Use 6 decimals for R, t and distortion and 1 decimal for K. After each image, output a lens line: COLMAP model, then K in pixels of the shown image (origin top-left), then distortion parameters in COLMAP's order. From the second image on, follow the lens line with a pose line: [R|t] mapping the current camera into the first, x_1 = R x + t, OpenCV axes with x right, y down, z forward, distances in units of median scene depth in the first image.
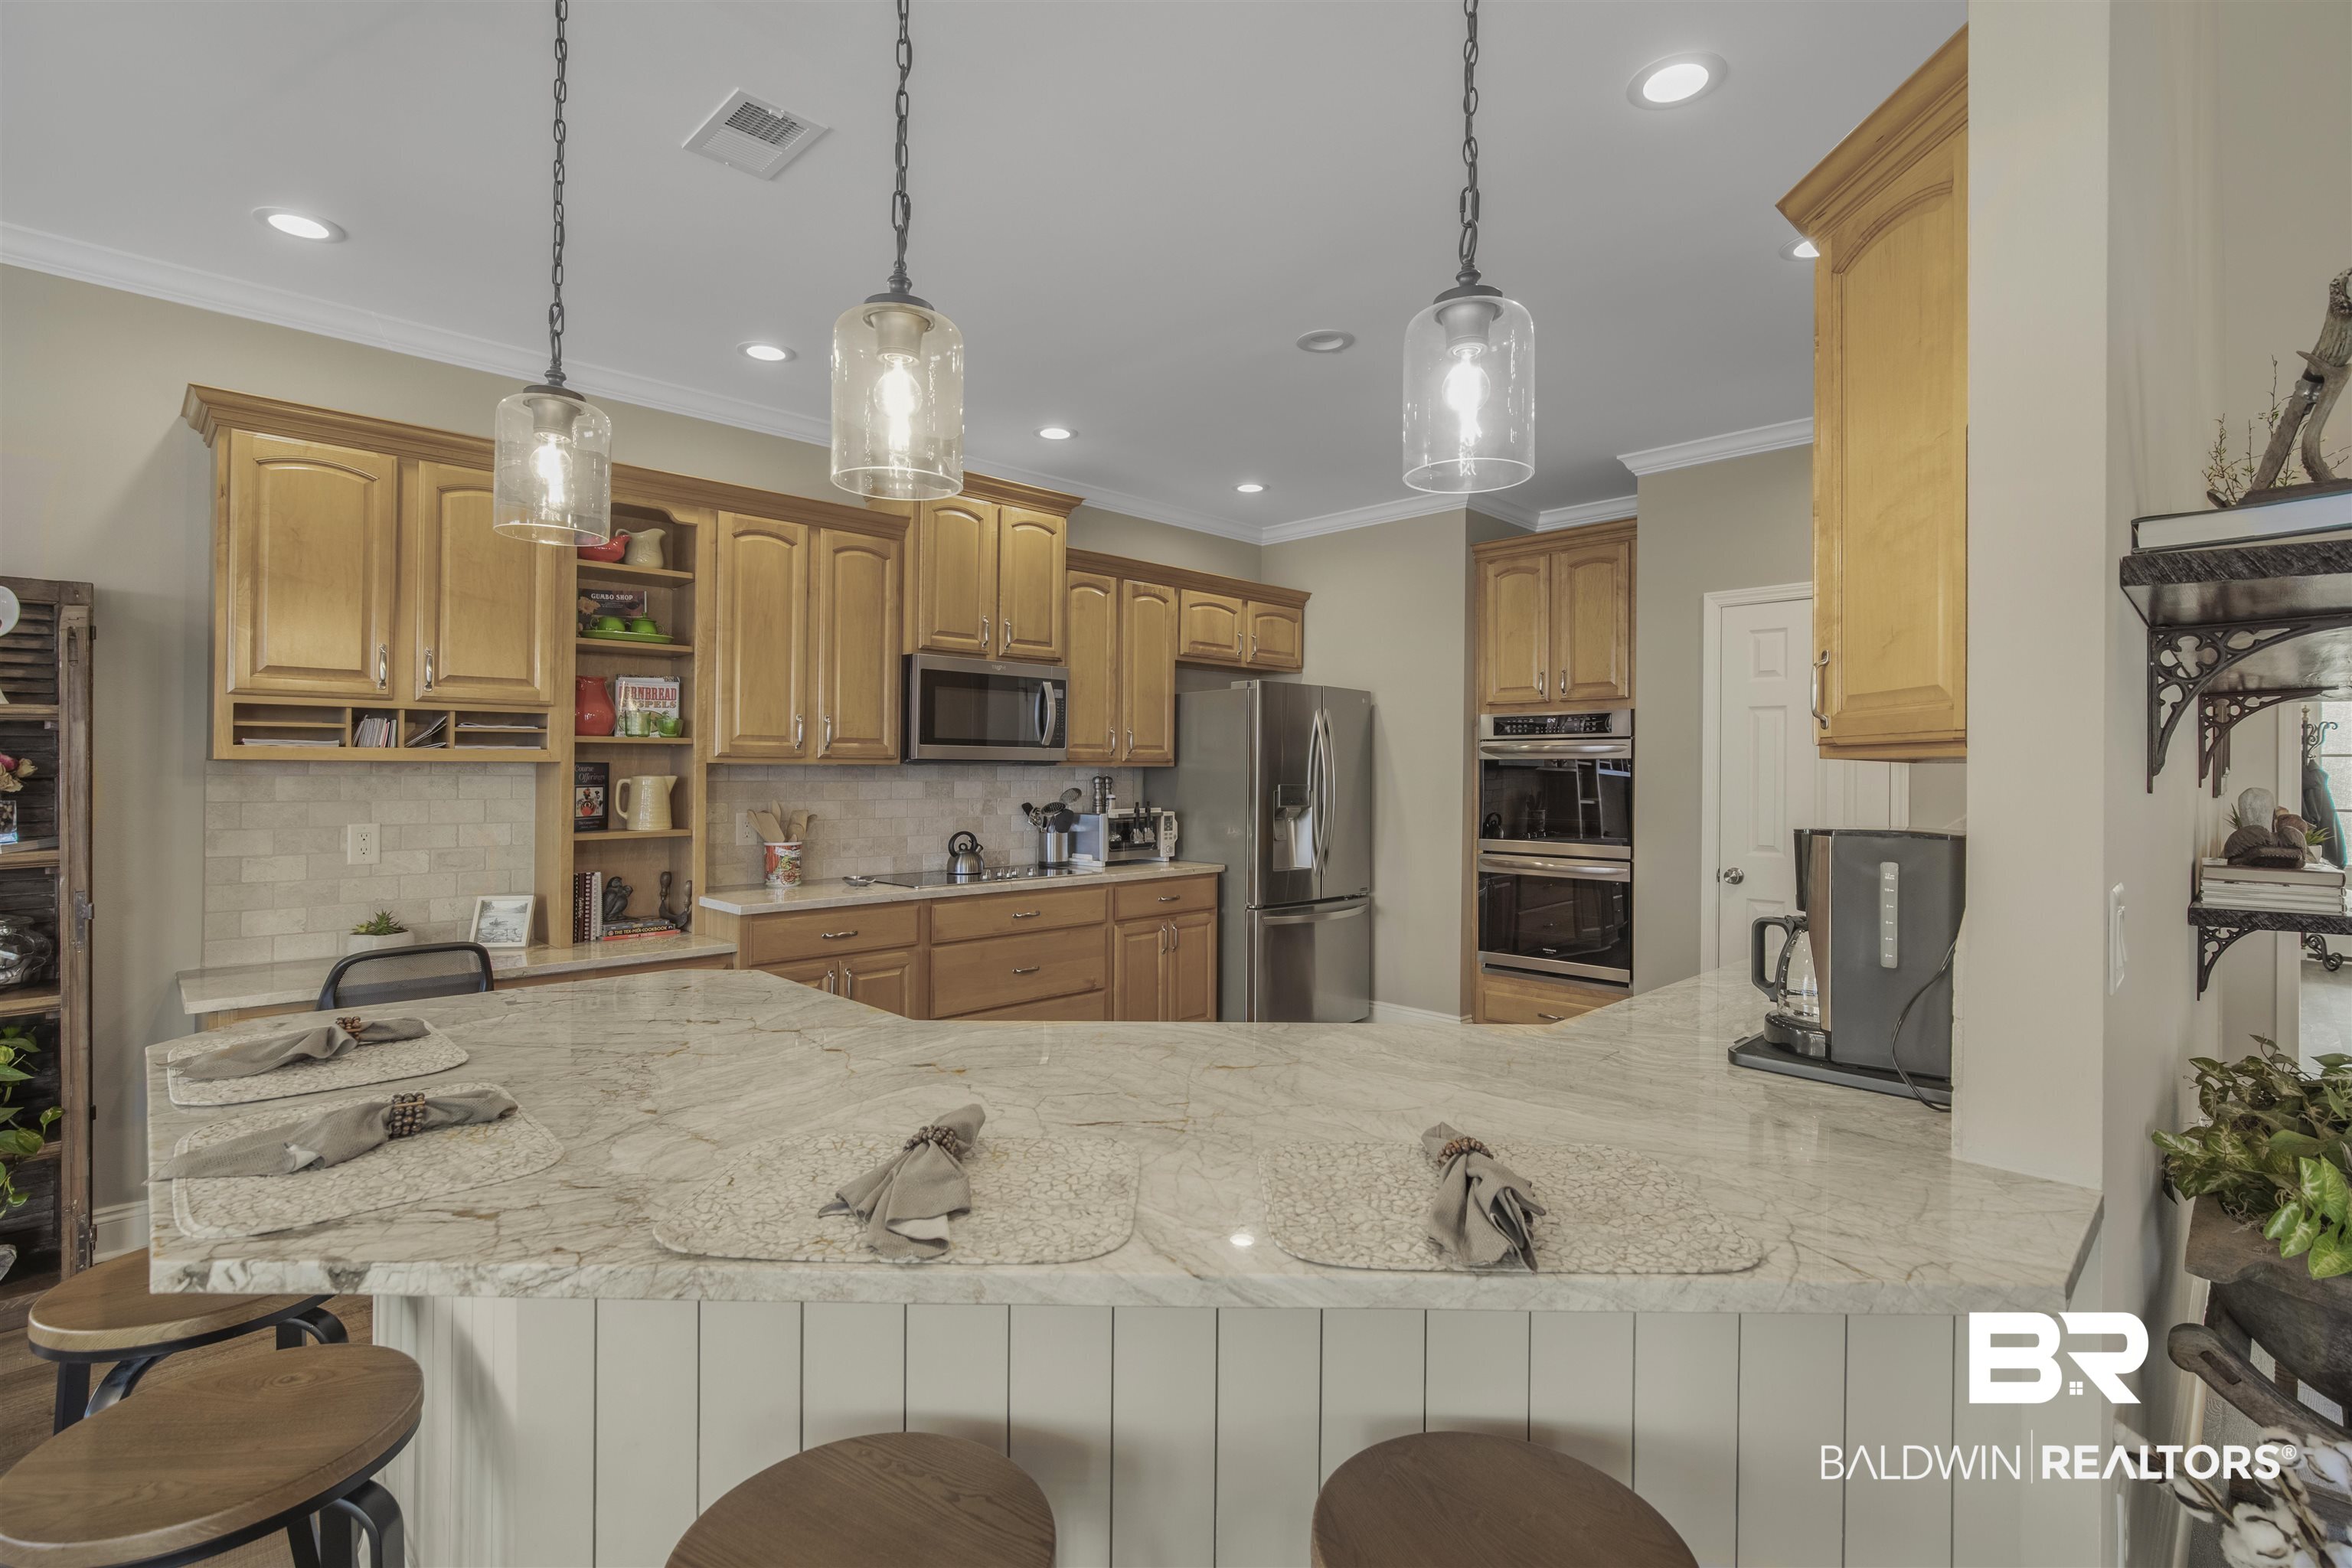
lens RADIAL K [[1093.3, 0, 1162.2], [0, 1093.3, 758.7], [0, 0, 1]] dist [-0.000535, 0.001225]
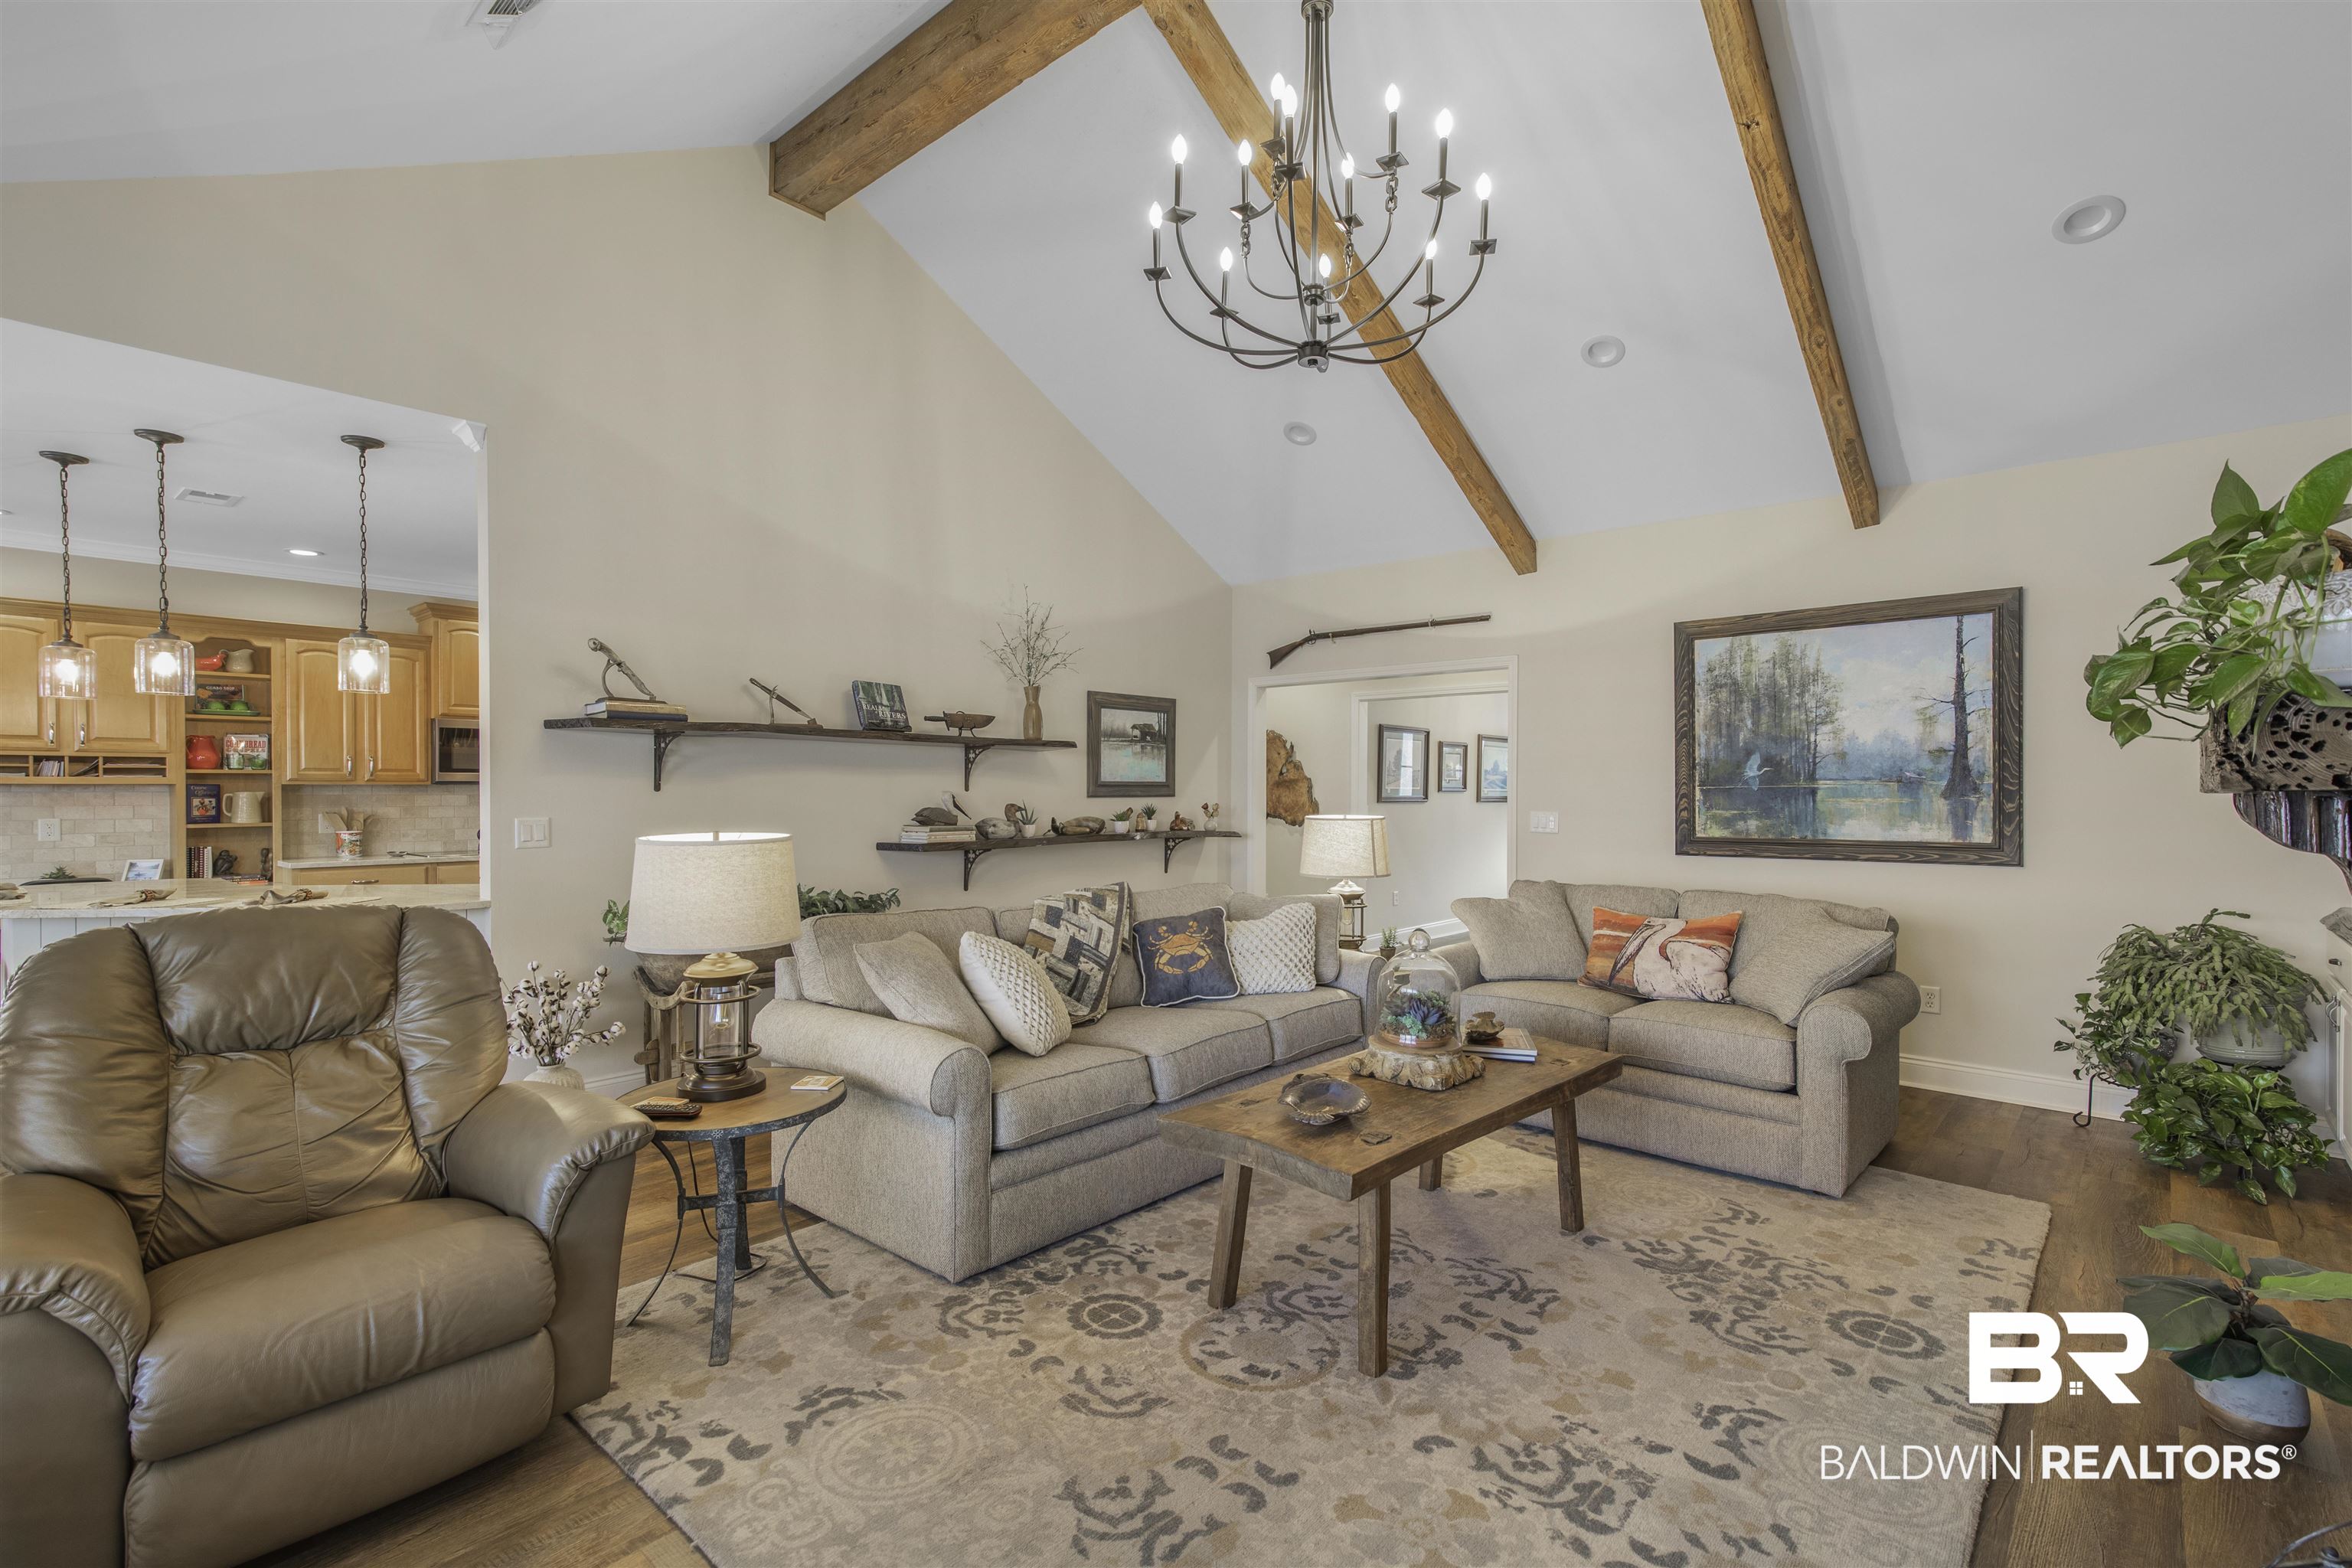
lens RADIAL K [[1088.3, 0, 1198.8], [0, 1088.3, 794.3], [0, 0, 1]] dist [-0.010916, 0.015064]
pose [[0.995977, -0.003742, 0.089534, 0.975254], [0.002282, 0.999863, 0.016400, -0.005973], [-0.089584, -0.016130, 0.995849, -0.946263]]
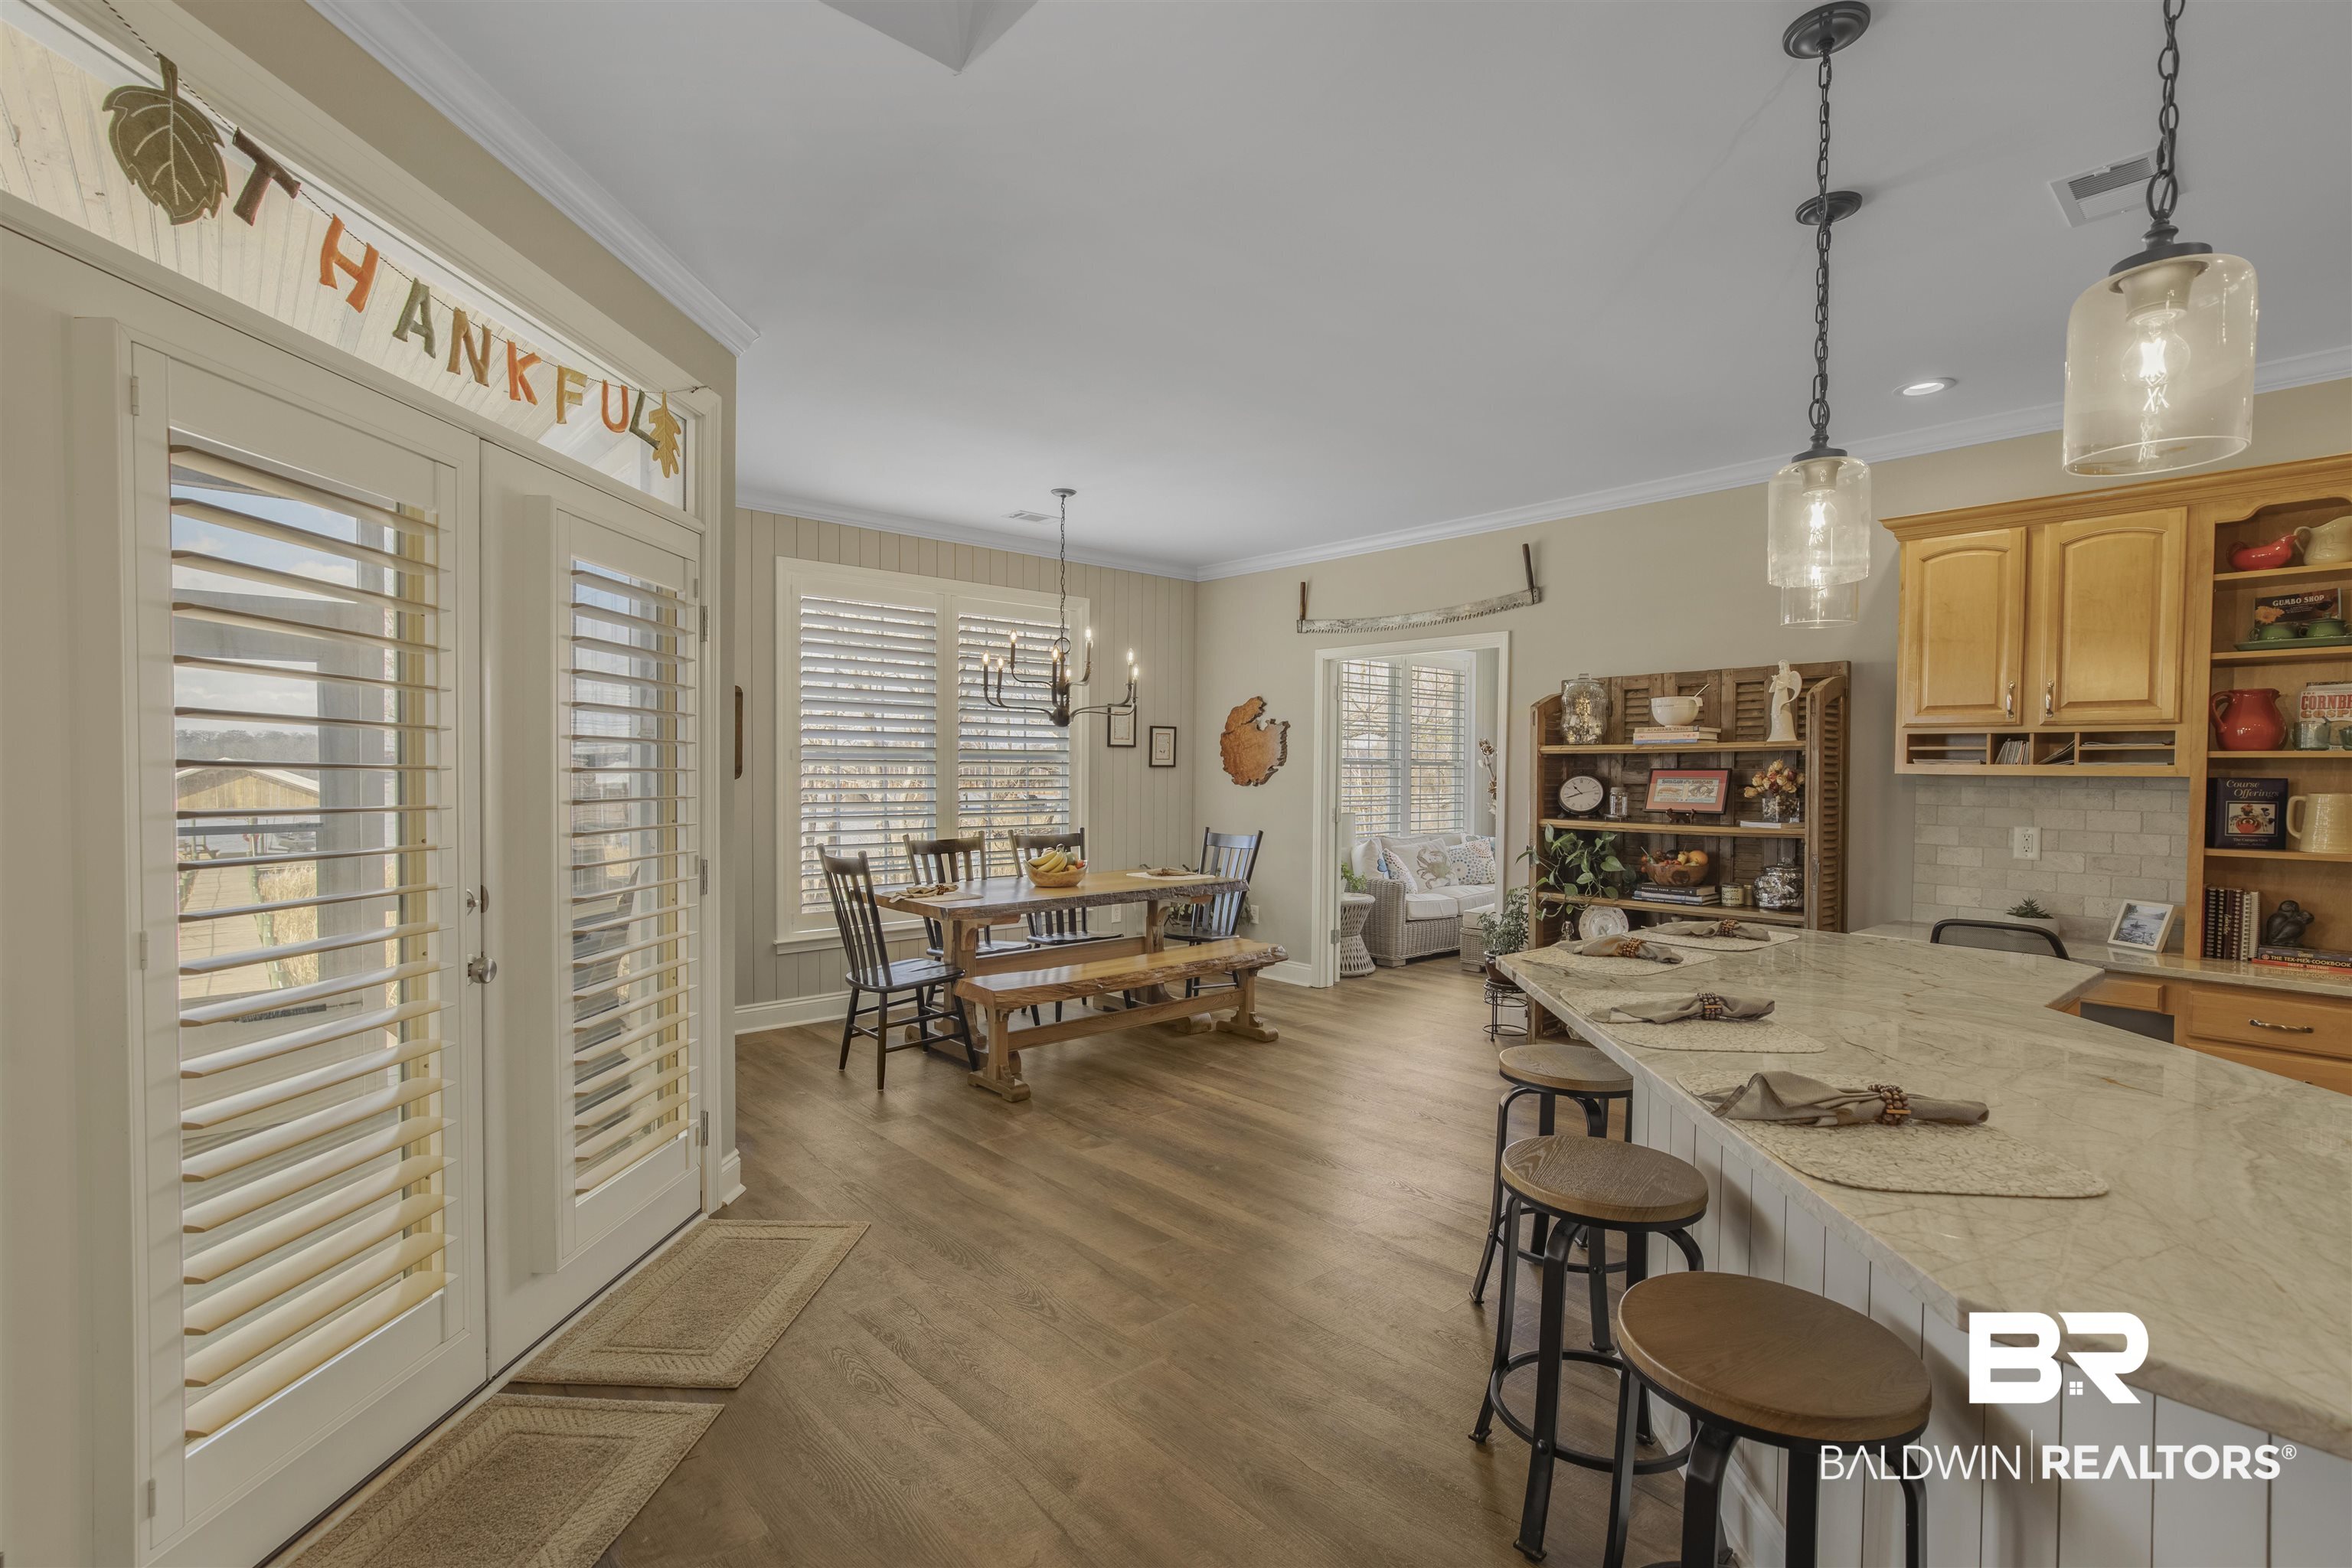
lens RADIAL K [[1088.3, 0, 1198.8], [0, 1088.3, 794.3], [0, 0, 1]] dist [-0.010916, 0.015064]
pose [[-0.017086, 0.019579, -0.999662, 0.497324], [-0.003644, 0.999800, 0.019644, 0.002196], [0.999847, 0.003978, -0.017012, 0.088532]]
